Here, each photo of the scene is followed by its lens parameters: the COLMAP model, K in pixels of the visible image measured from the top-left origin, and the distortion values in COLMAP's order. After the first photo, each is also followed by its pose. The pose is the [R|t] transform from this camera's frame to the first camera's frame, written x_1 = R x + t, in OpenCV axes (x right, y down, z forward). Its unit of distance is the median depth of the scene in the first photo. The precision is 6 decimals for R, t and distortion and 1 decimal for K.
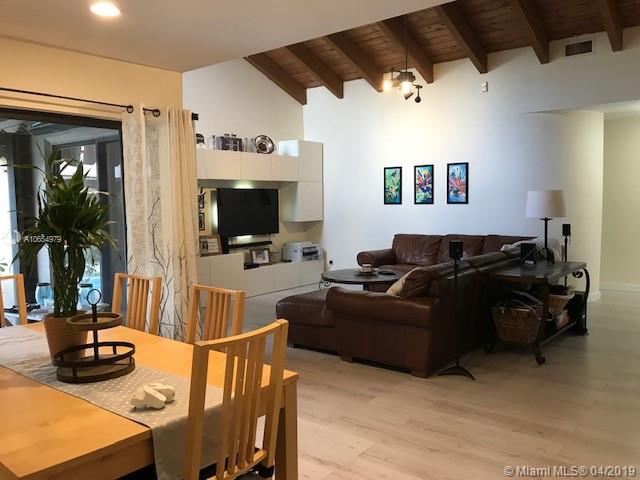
lens RADIAL K [[525.0, 0, 318.2], [0, 525.0, 237.5], [0, 0, 1]] dist [0.039779, -0.054912]
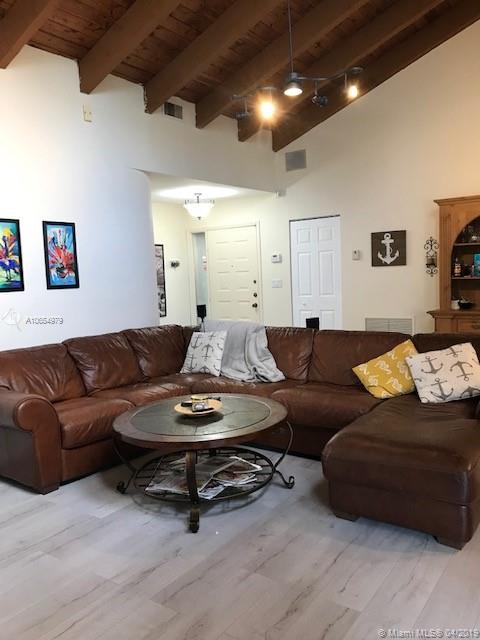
lens RADIAL K [[525.0, 0, 237.5], [0, 525.0, 321.3], [0, 0, 1]] dist [0.039779, -0.054912]
pose [[-0.050650, -0.067559, 0.996429, -0.362670], [0.118874, 0.990209, 0.073180, -0.046968], [-0.991617, 0.122156, -0.042123, 0.823688]]
